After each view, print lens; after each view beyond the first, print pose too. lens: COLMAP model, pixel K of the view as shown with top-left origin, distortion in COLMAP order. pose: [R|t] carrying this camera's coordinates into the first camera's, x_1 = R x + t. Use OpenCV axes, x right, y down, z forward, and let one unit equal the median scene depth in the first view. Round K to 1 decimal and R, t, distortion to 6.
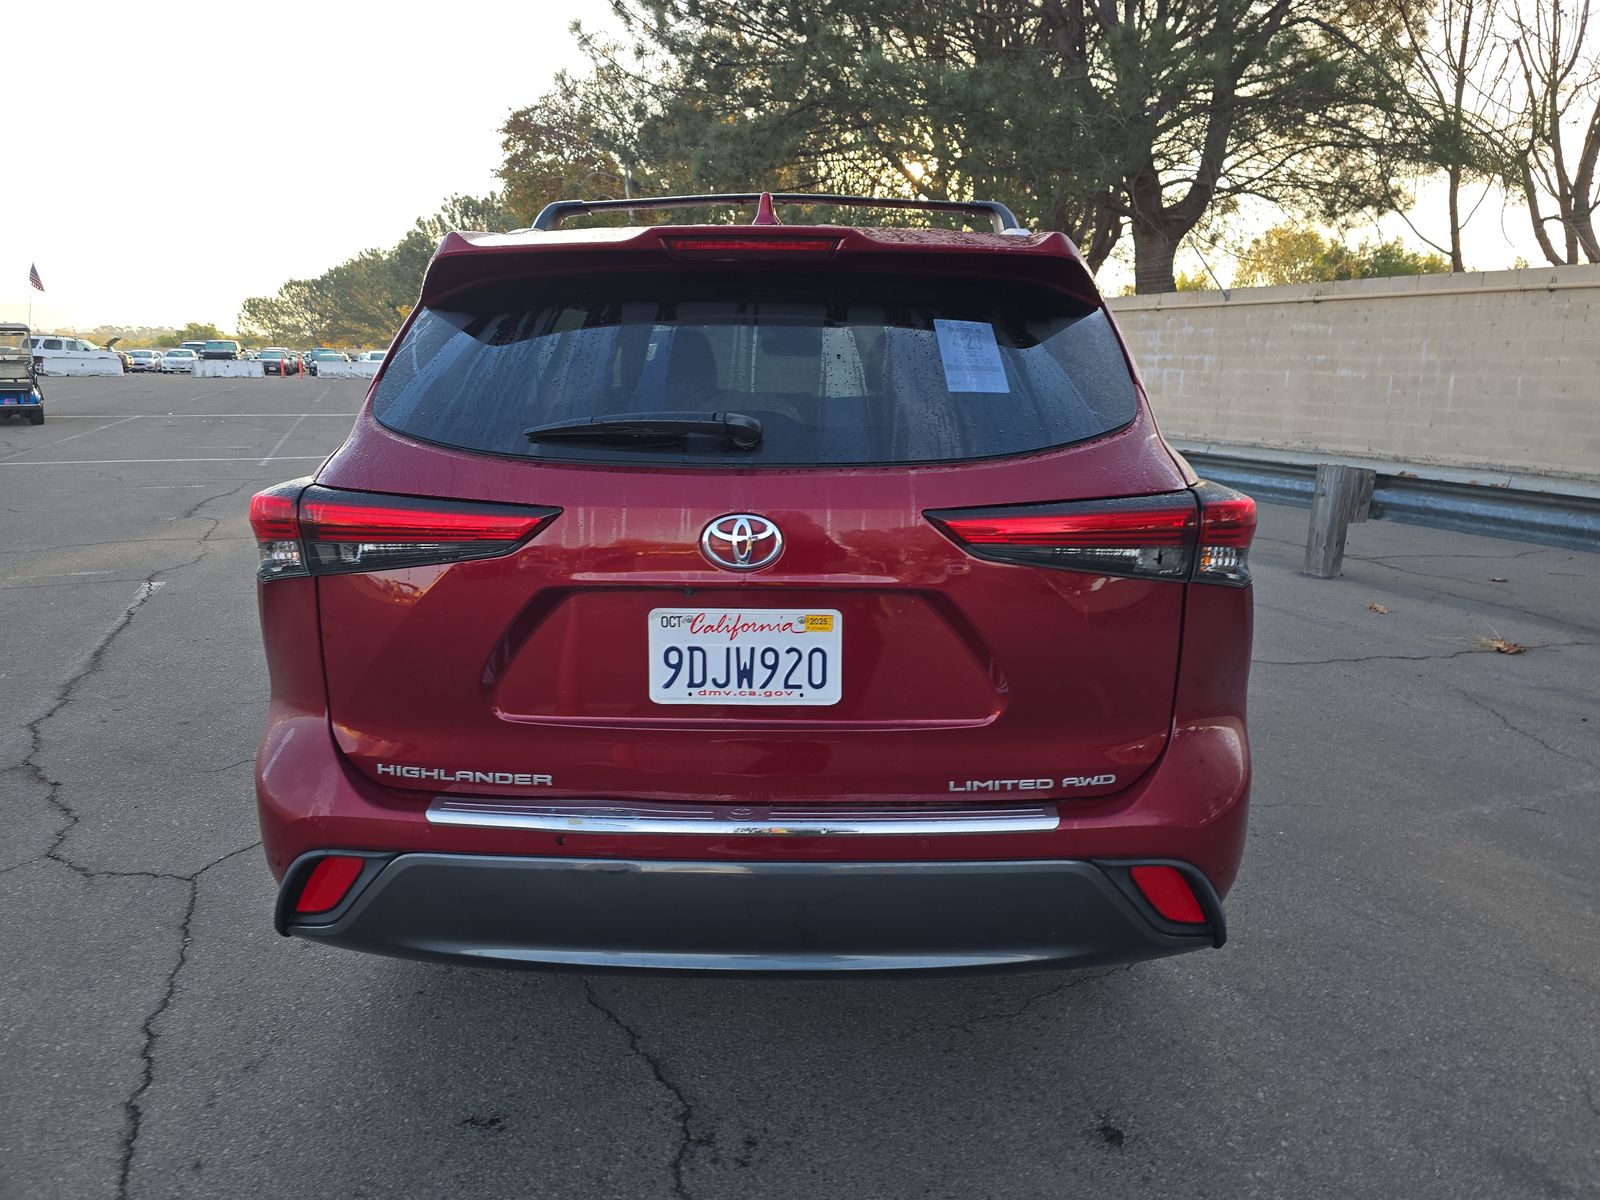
lens RADIAL K [[1072.8, 0, 801.0], [0, 1072.8, 631.6], [0, 0, 1]] dist [0.021479, -0.002665]
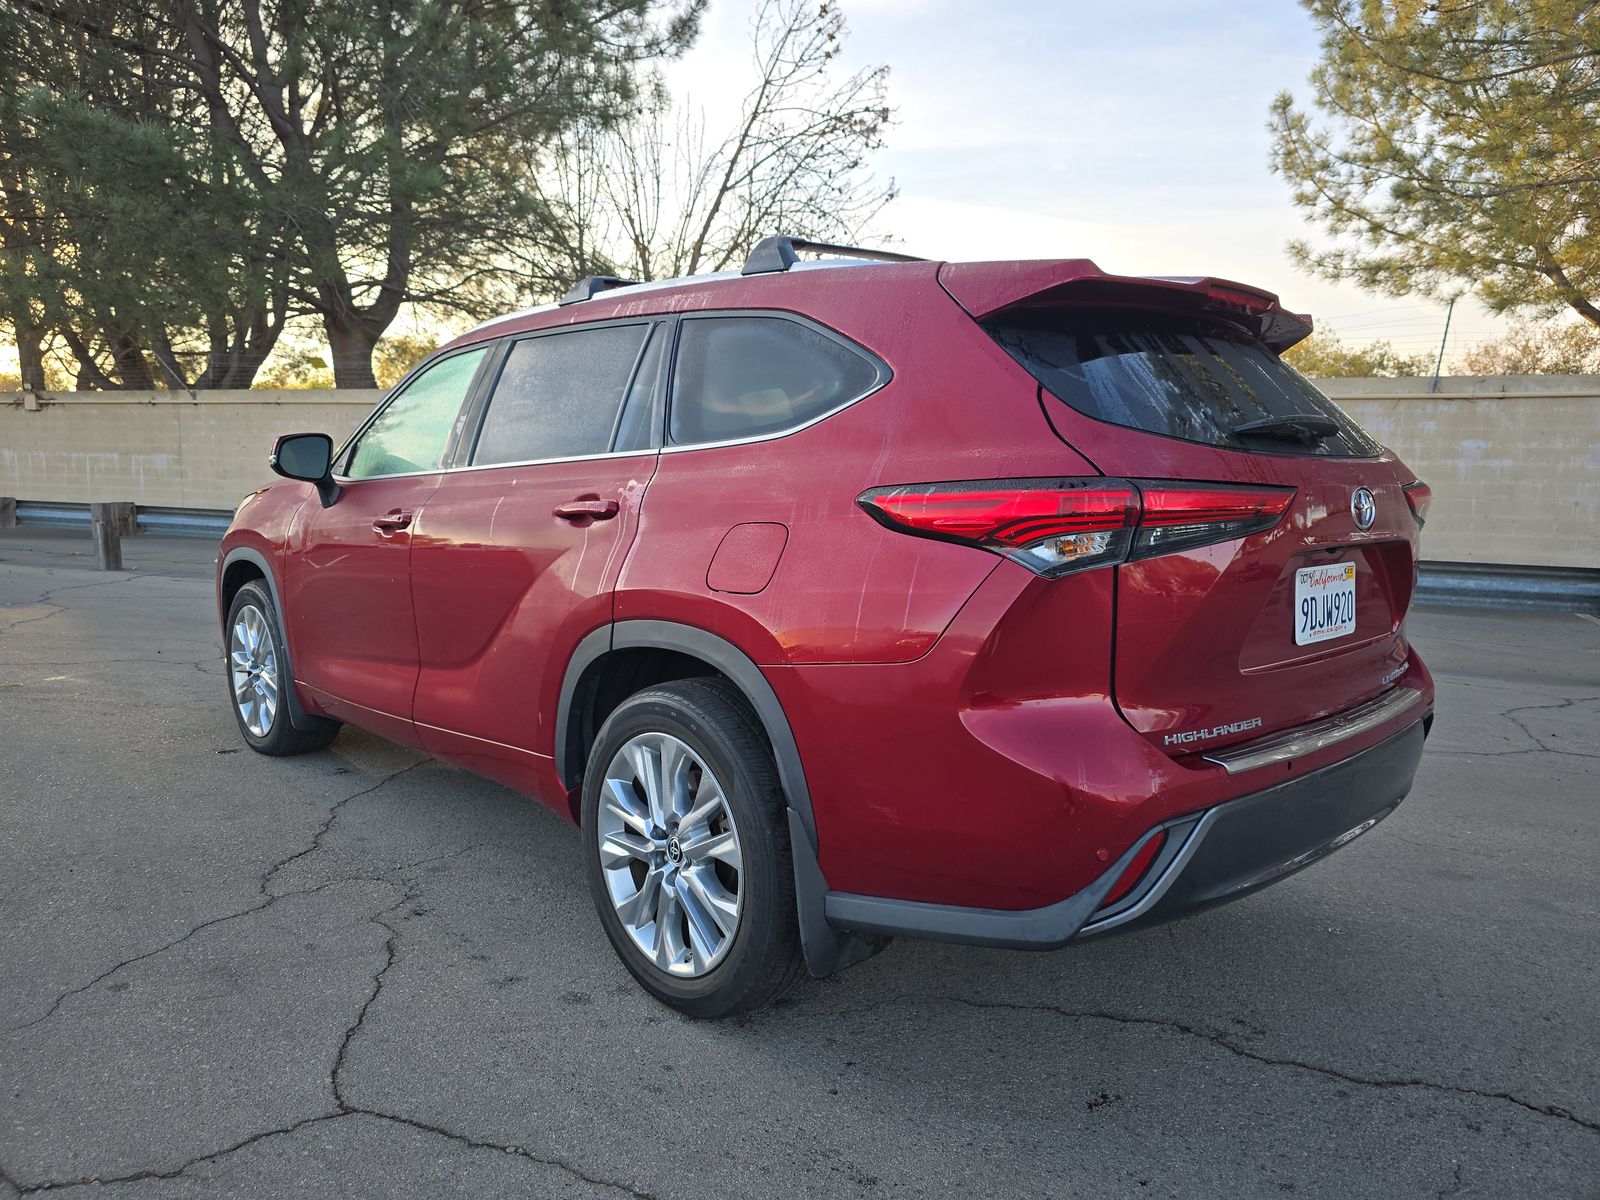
lens RADIAL K [[1072.8, 0, 801.0], [0, 1072.8, 631.6], [0, 0, 1]] dist [0.021479, -0.002665]
pose [[0.719179, -0.097870, 0.687898, -1.426808], [0.160061, 0.986739, -0.026952, -0.008630], [-0.676138, 0.129489, 0.725307, 0.478408]]
